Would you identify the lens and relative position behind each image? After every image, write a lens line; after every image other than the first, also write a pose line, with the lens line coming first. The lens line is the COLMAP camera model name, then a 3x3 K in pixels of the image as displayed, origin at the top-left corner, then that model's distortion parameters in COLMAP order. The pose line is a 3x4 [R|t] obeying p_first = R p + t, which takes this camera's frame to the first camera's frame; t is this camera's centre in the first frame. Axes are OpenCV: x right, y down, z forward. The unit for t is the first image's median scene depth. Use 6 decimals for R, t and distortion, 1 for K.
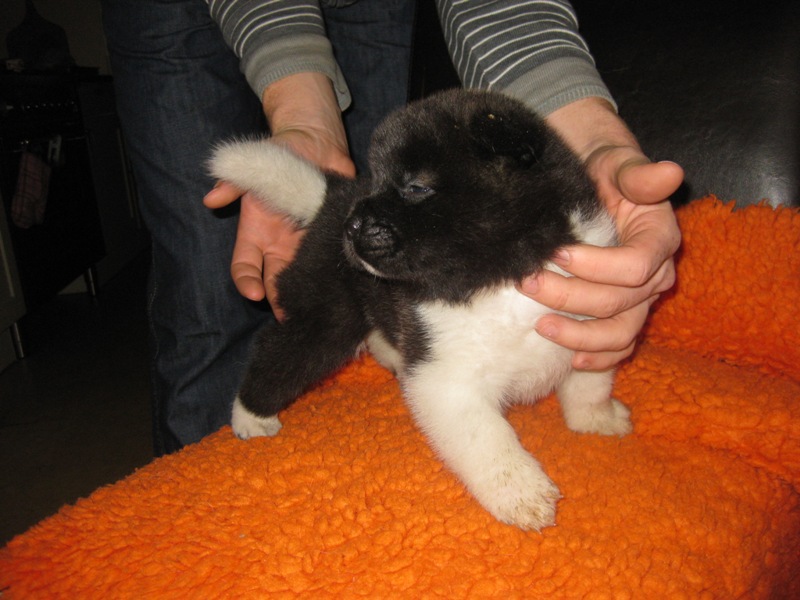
lens RADIAL K [[834.3, 0, 401.2], [0, 834.3, 316.9], [0, 0, 1]] dist [-0.109894, 0.000000]
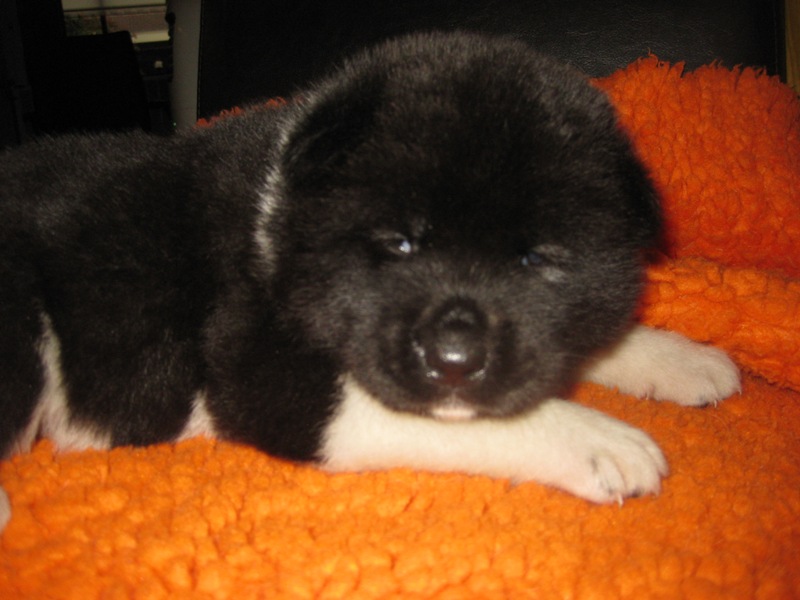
lens RADIAL K [[834.3, 0, 408.3], [0, 834.3, 292.8], [0, 0, 1]] dist [-0.109894, 0.000000]
pose [[0.962072, -0.058581, 0.266431, -0.046481], [0.074544, 0.995954, -0.050191, 0.102900], [-0.262413, 0.068148, 0.962546, 0.467916]]
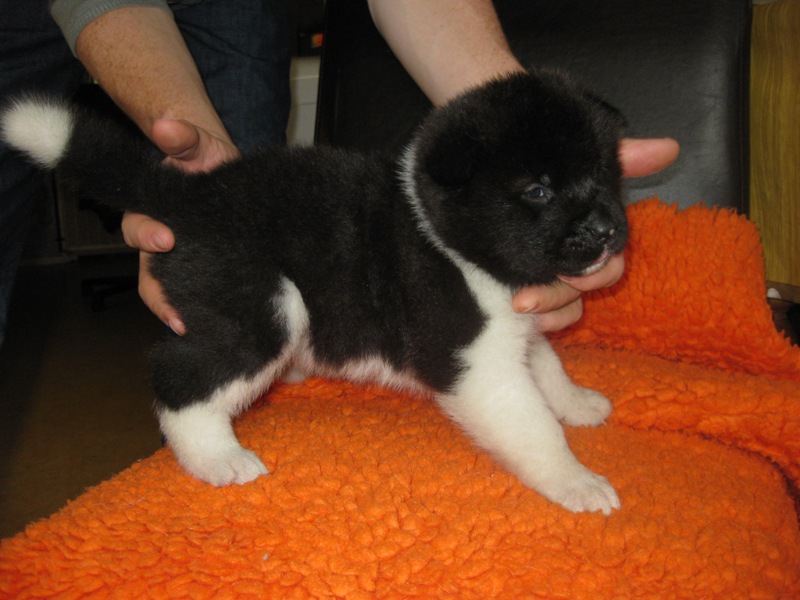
lens RADIAL K [[834.3, 0, 401.7], [0, 834.3, 308.7], [0, 0, 1]] dist [-0.109894, 0.000000]
pose [[0.963111, -0.002868, 0.269088, -0.252209], [0.023538, 0.997009, -0.073619, 0.073894], [-0.268071, 0.077237, 0.960298, 0.143213]]
